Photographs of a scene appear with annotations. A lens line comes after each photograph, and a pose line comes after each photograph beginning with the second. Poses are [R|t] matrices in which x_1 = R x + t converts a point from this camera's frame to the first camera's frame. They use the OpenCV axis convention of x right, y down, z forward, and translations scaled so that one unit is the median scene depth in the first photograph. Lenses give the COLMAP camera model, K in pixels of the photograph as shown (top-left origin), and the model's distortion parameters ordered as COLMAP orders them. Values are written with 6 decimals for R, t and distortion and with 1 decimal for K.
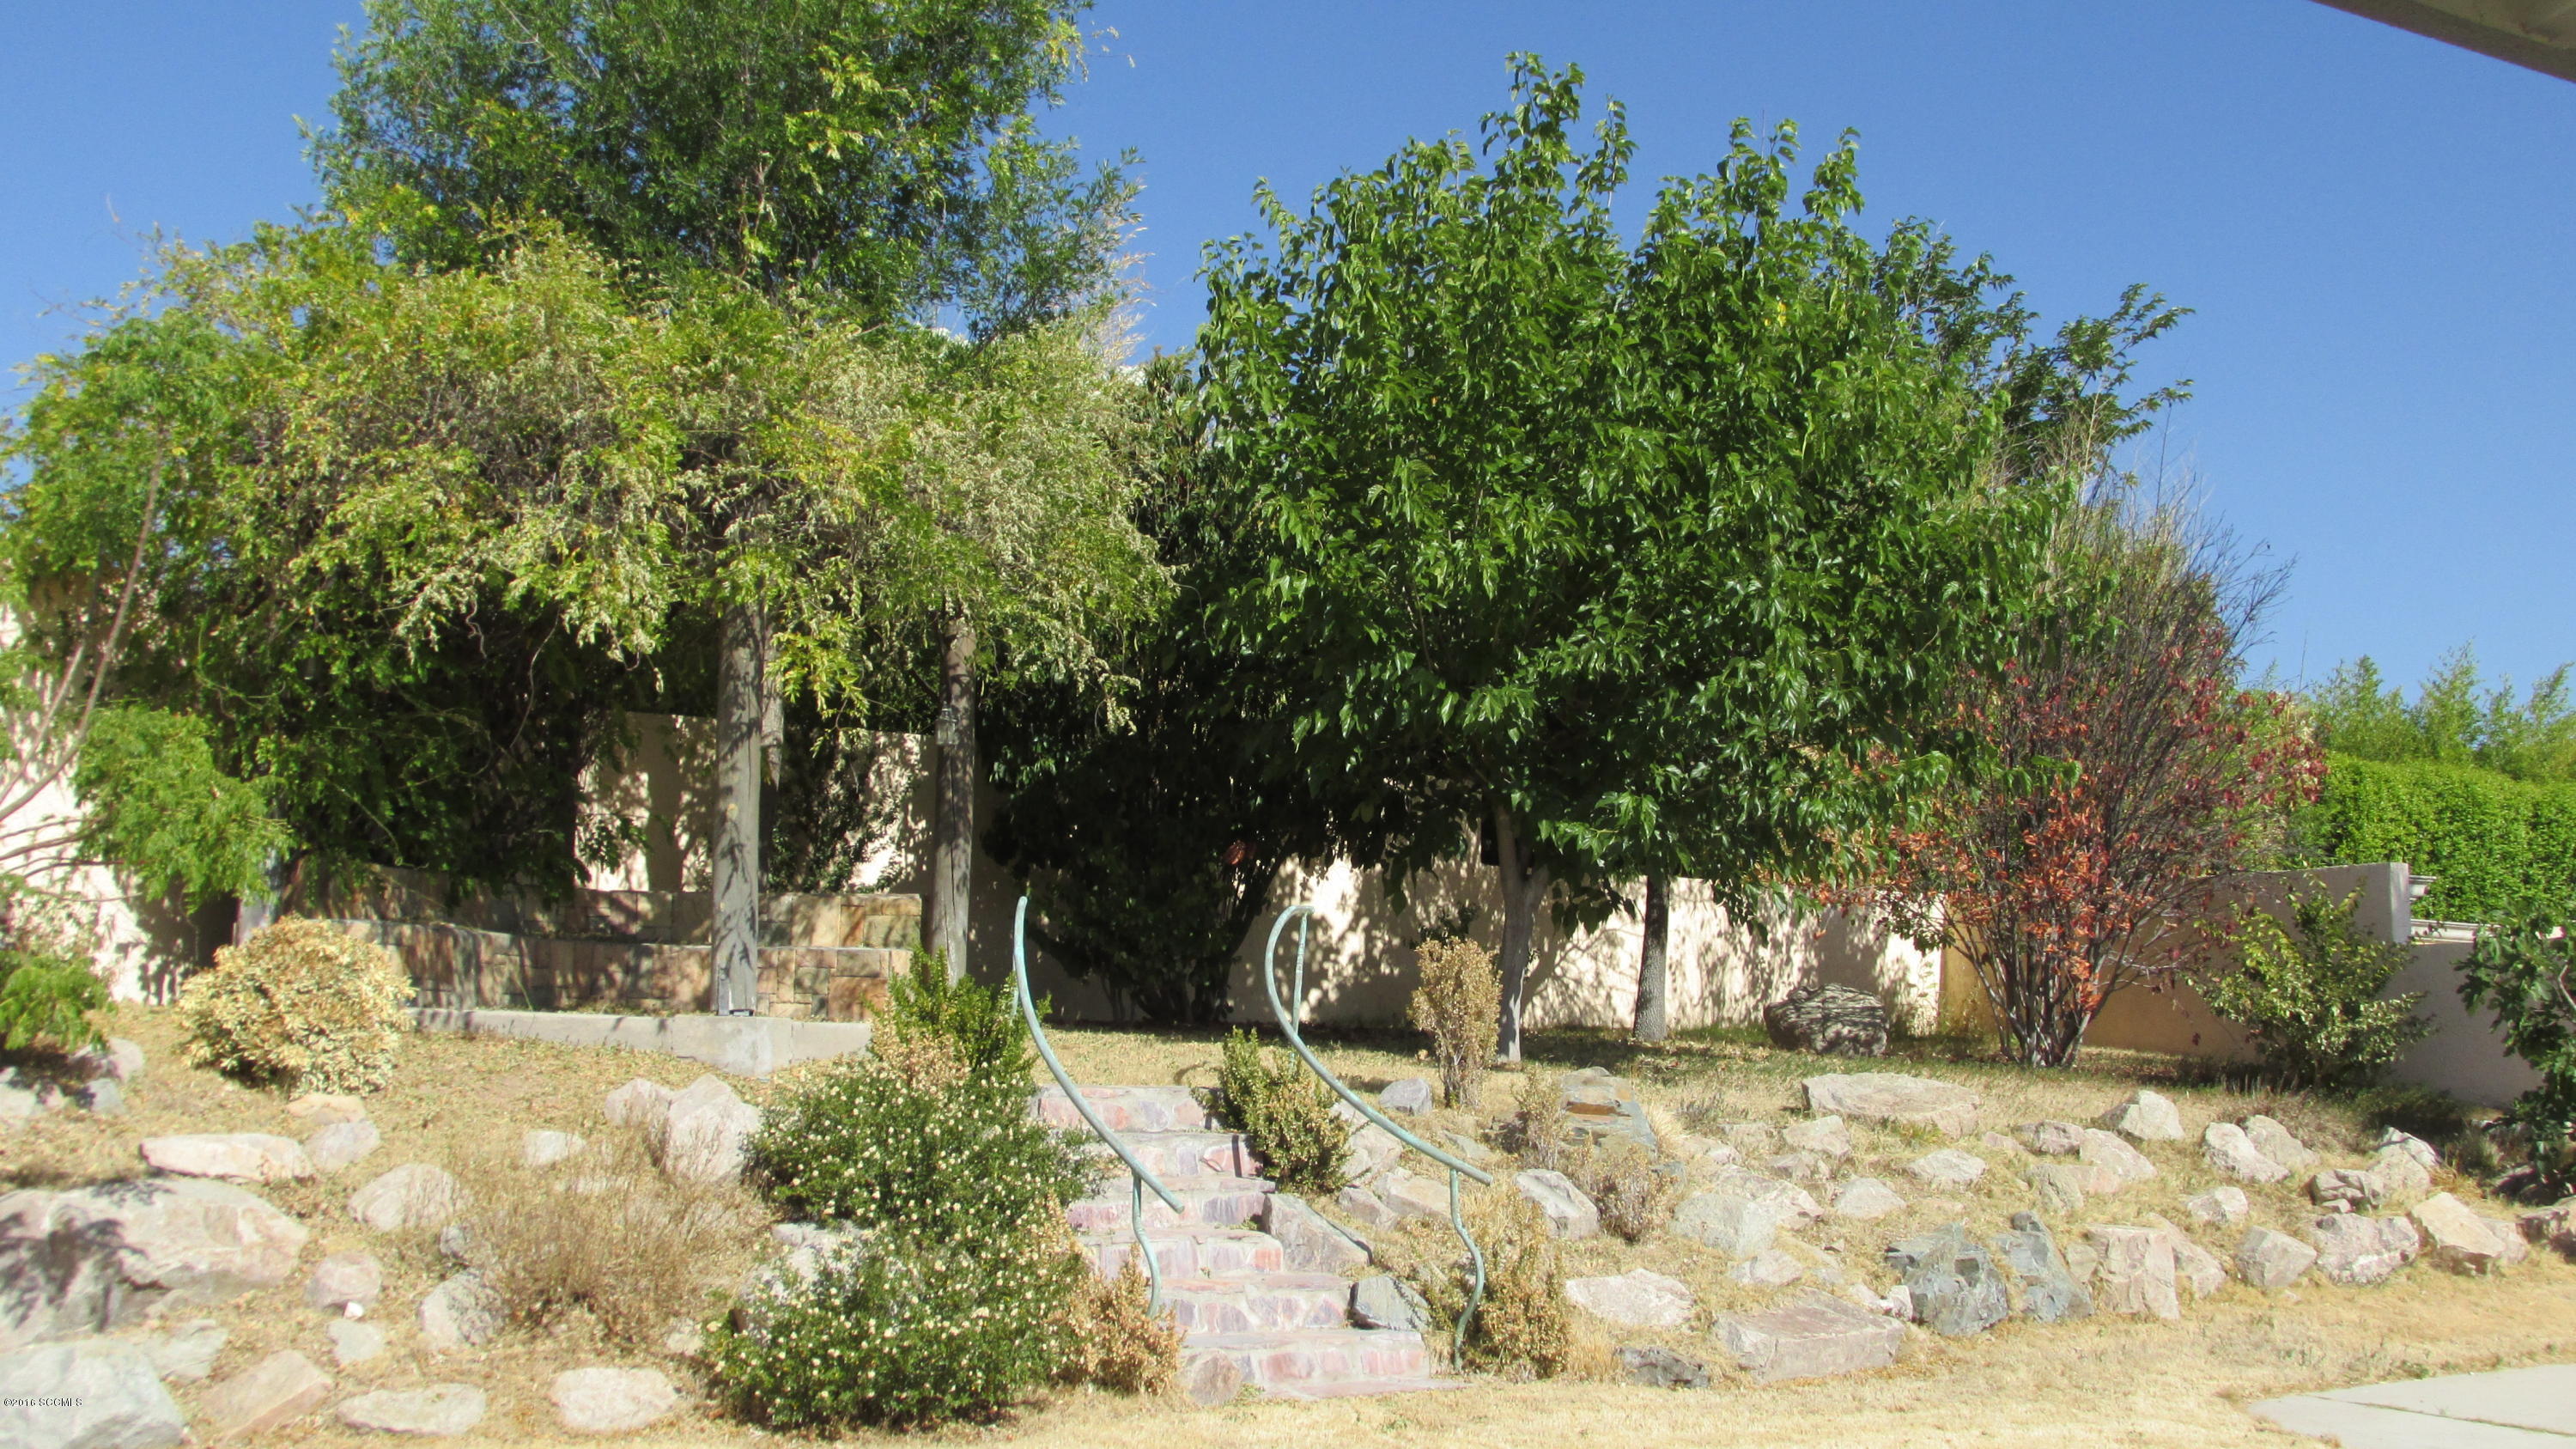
lens RADIAL K [[2781.1, 0, 1288.0], [0, 2781.1, 724.5], [0, 0, 1]] dist [-0.024035, 0.003902]
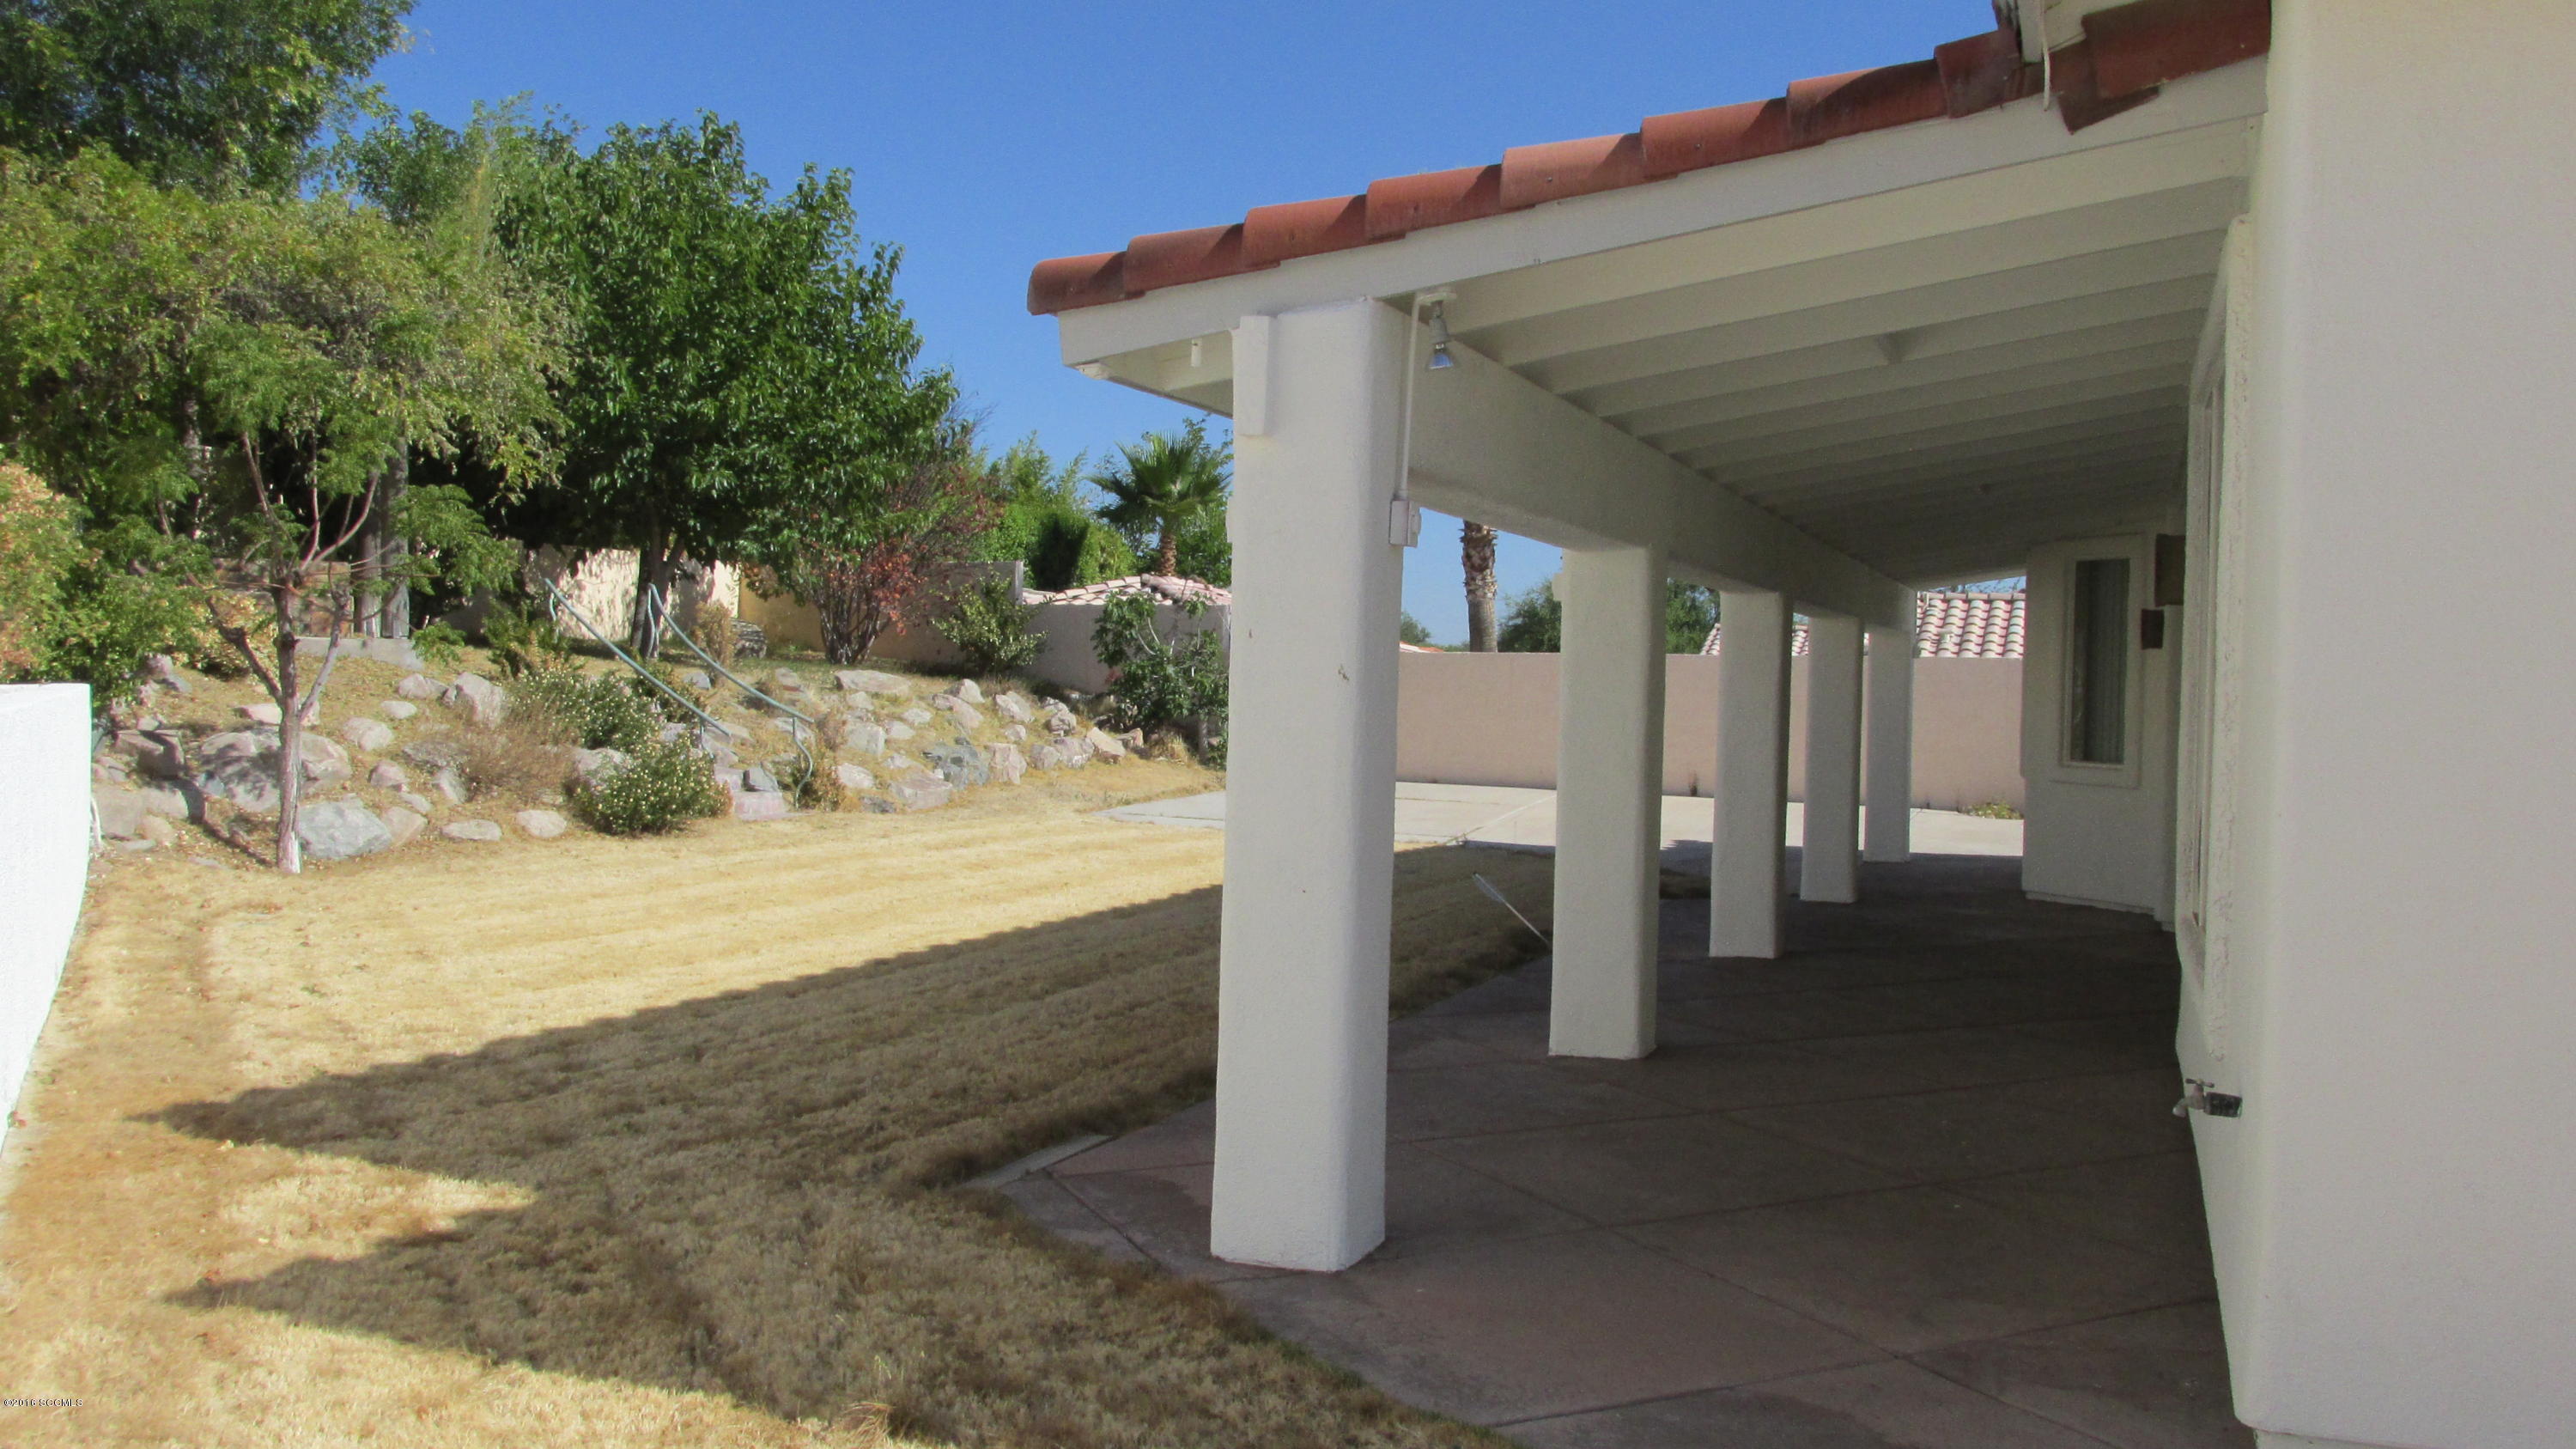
lens RADIAL K [[2245.9, 0, 1288.0], [0, 2245.9, 724.5], [0, 0, 1]] dist [-0.022239, -0.007363]
pose [[0.776971, -0.009485, 0.629465, -0.630372], [-0.088888, 0.988216, 0.124609, -0.071725], [-0.623230, -0.152769, 0.766972, -0.483734]]
